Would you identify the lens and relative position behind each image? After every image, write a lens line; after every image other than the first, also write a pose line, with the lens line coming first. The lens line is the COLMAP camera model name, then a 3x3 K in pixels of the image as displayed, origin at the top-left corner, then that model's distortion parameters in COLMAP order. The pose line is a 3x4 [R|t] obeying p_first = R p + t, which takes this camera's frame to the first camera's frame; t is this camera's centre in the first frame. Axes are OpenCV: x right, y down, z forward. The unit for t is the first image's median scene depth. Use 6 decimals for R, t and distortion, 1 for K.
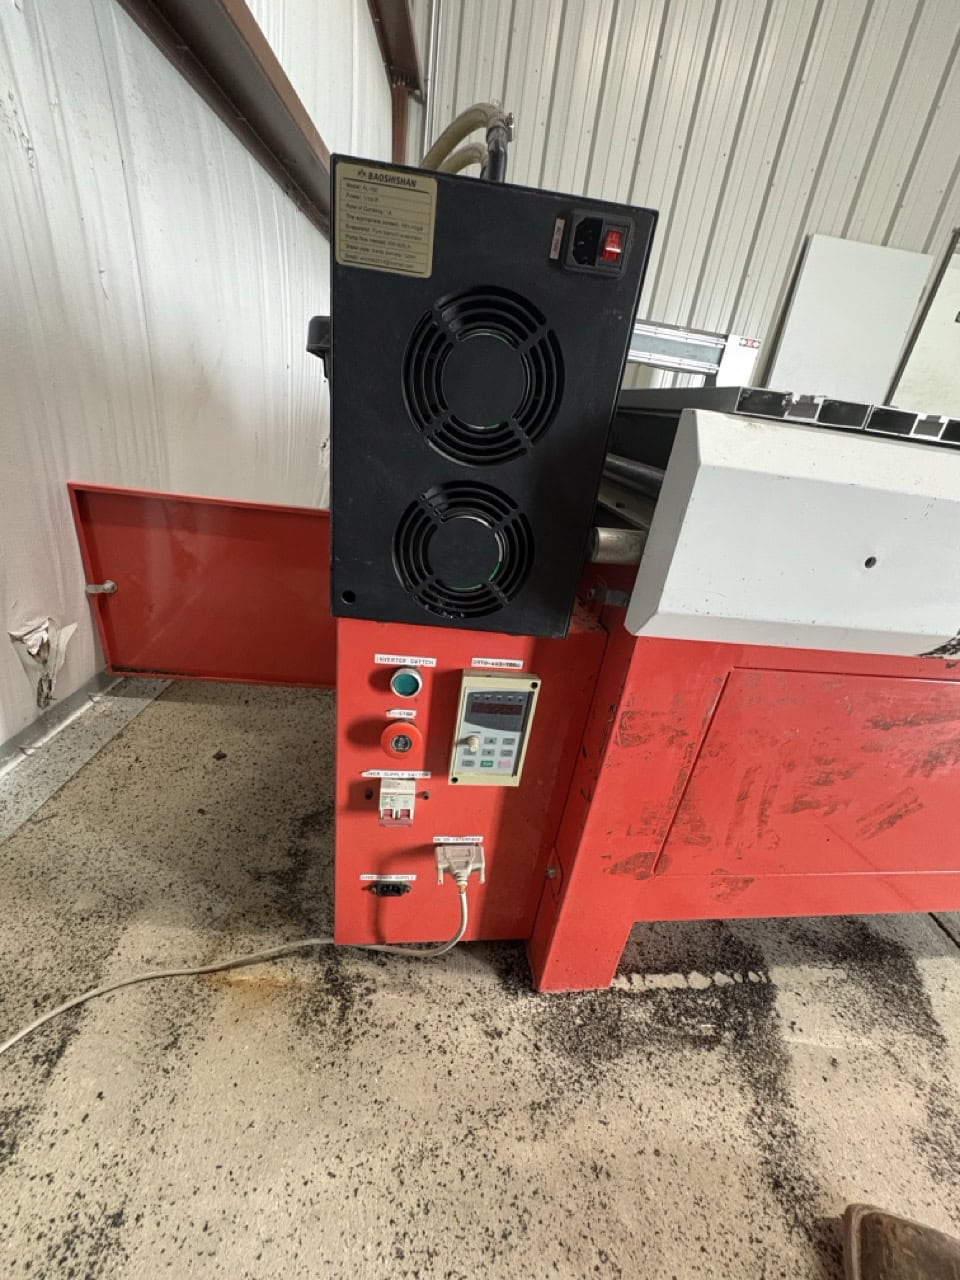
lens RADIAL K [[509.8, 0, 478.7], [0, 509.8, 640.9], [0, 0, 1]] dist [-0.000585, -0.000039]
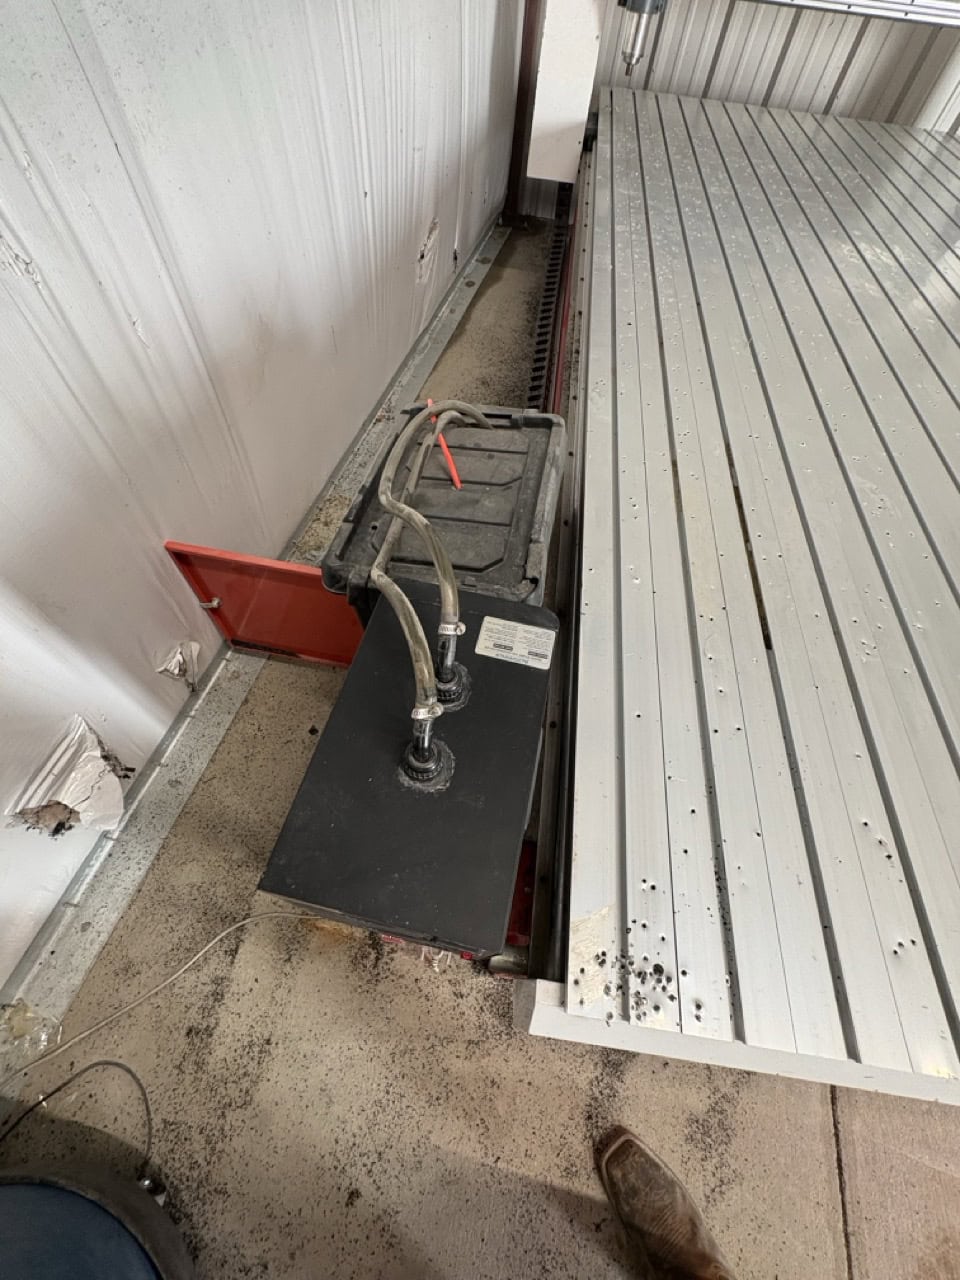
lens RADIAL K [[509.8, 0, 479.8], [0, 509.8, 636.9], [0, 0, 1]] dist [-0.000585, -0.000039]
pose [[0.964637, 0.176999, -0.195313, 0.222736], [-0.053160, 0.856410, 0.513552, -1.159512], [0.258166, -0.485008, 0.835534, 0.177498]]
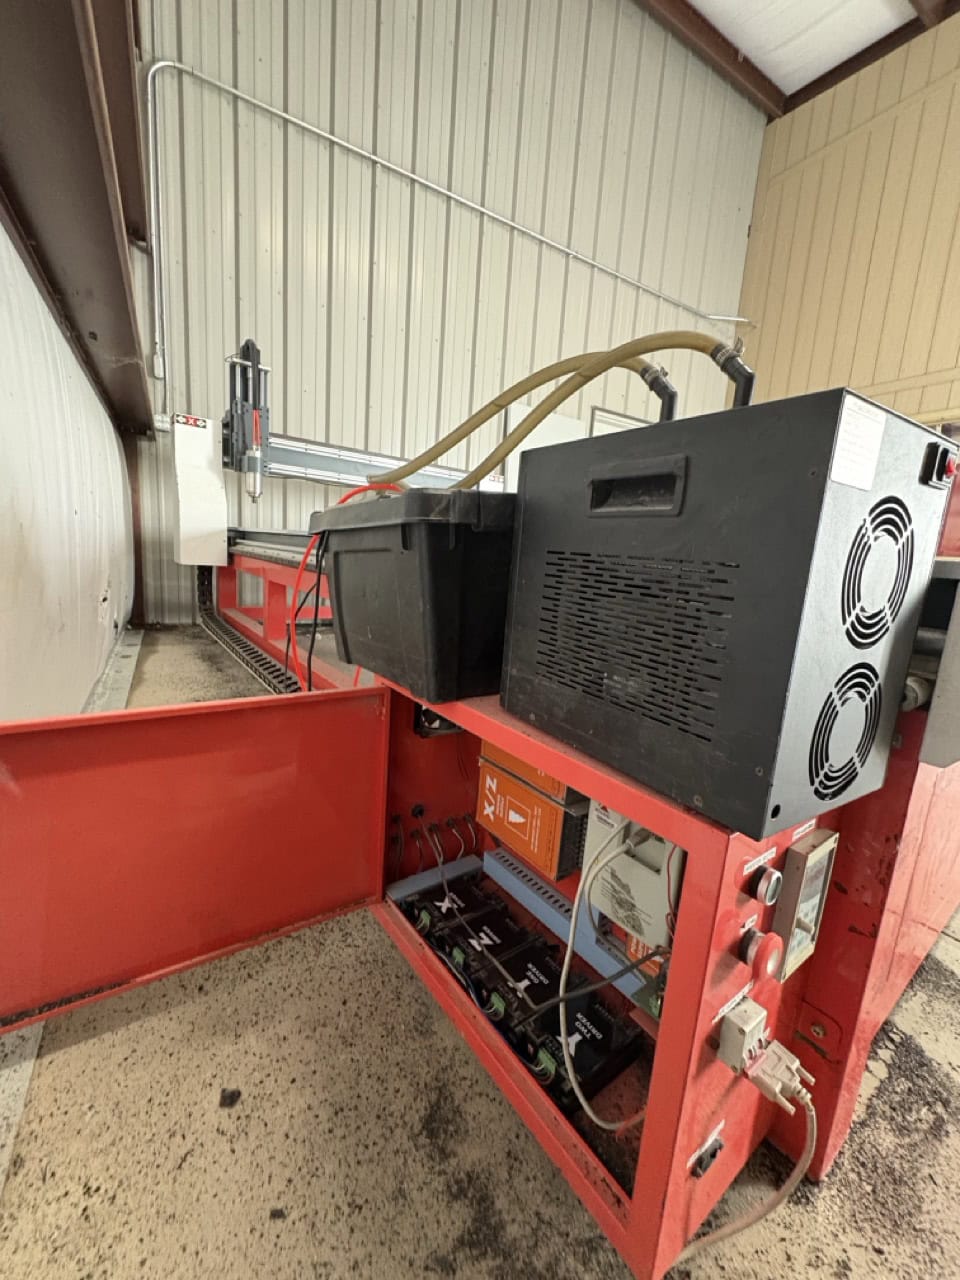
lens RADIAL K [[509.8, 0, 477.5], [0, 509.8, 641.9], [0, 0, 1]] dist [-0.000585, -0.000039]
pose [[0.867060, -0.149356, 0.475289, -0.754170], [0.243213, 0.959497, -0.142174, -0.258720], [-0.434803, 0.238869, 0.868267, 0.288373]]
